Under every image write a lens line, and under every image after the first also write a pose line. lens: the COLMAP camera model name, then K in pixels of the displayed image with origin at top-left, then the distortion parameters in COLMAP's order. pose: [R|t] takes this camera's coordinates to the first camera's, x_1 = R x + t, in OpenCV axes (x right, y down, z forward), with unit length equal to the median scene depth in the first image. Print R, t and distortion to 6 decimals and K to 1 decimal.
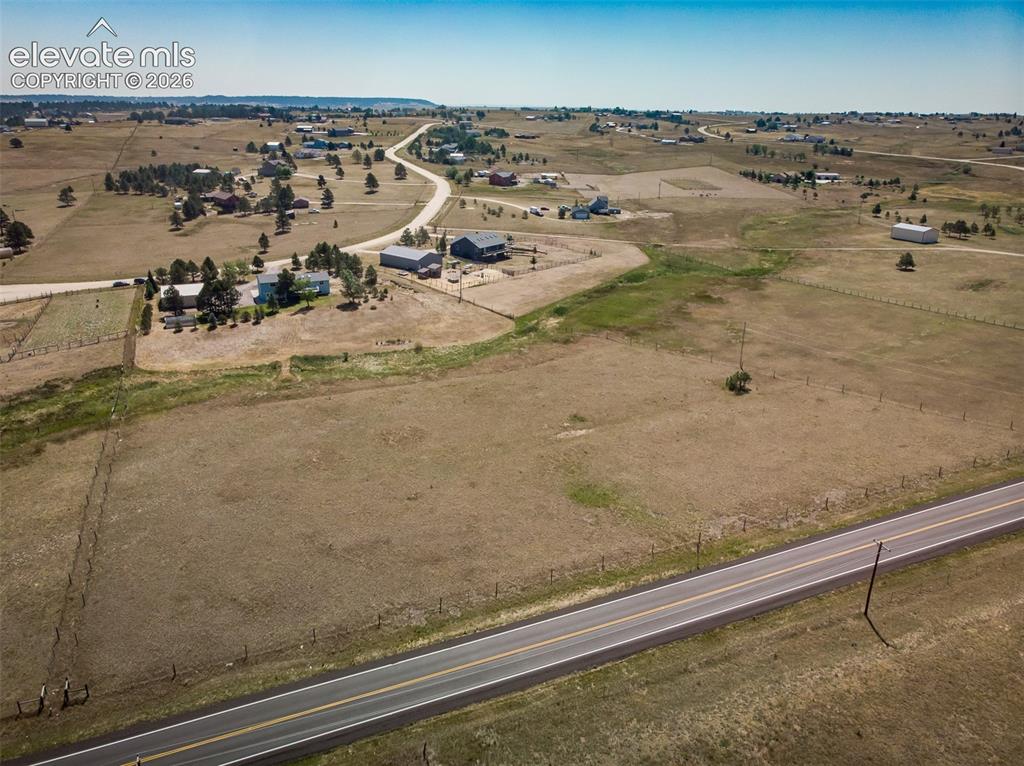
lens RADIAL K [[760.4, 0, 512.2], [0, 760.4, 365.5], [0, 0, 1]] dist [0.000207, 0.010928]
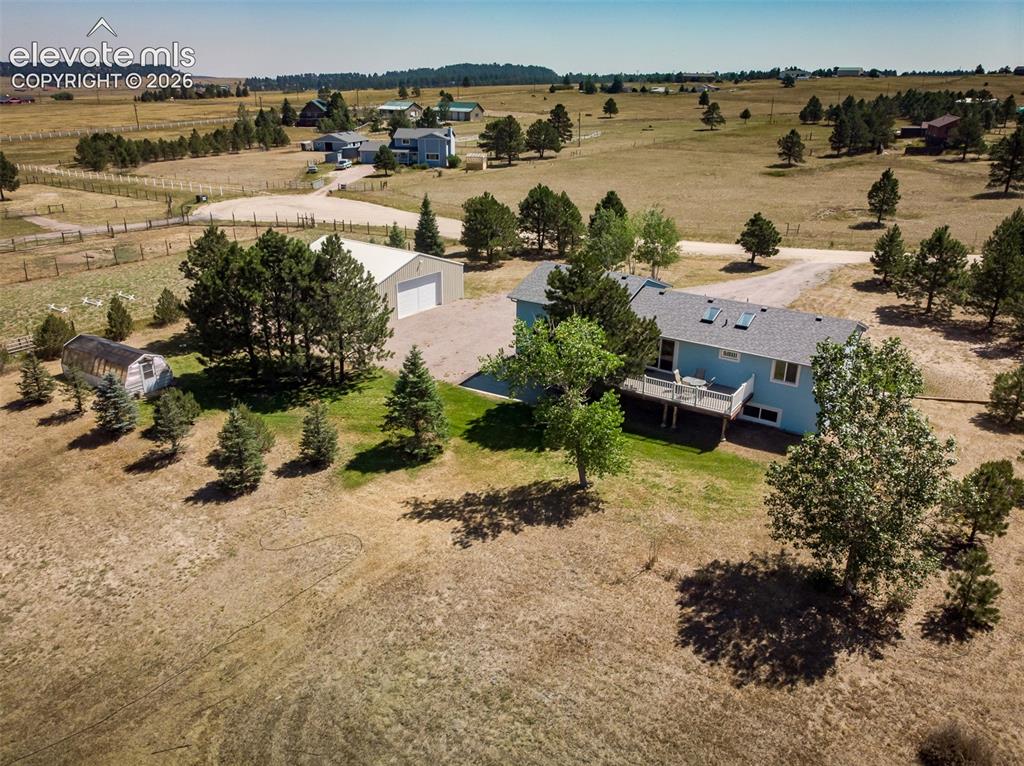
lens RADIAL K [[760.4, 0, 512.2], [0, 760.4, 365.5], [0, 0, 1]] dist [0.000207, 0.010928]
pose [[0.522318, 0.291710, -0.801305, -0.124540], [-0.284692, 0.945409, 0.158598, -0.107241], [0.803825, 0.145286, 0.576851, 0.752466]]
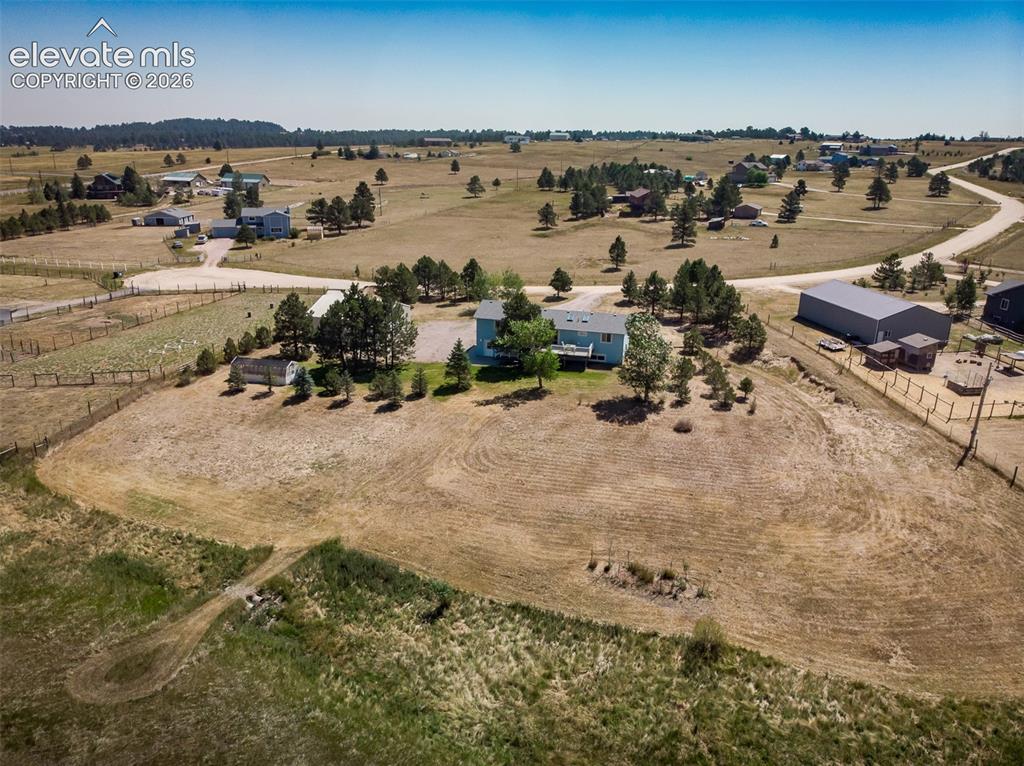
lens RADIAL K [[769.8, 0, 513.5], [0, 769.8, 347.2], [0, 0, 1]] dist [-0.005505, 0.007791]
pose [[0.780031, 0.165684, -0.603408, -0.025664], [-0.212644, 0.977107, -0.006592, -0.079825], [0.588502, 0.133453, 0.797405, 0.557596]]
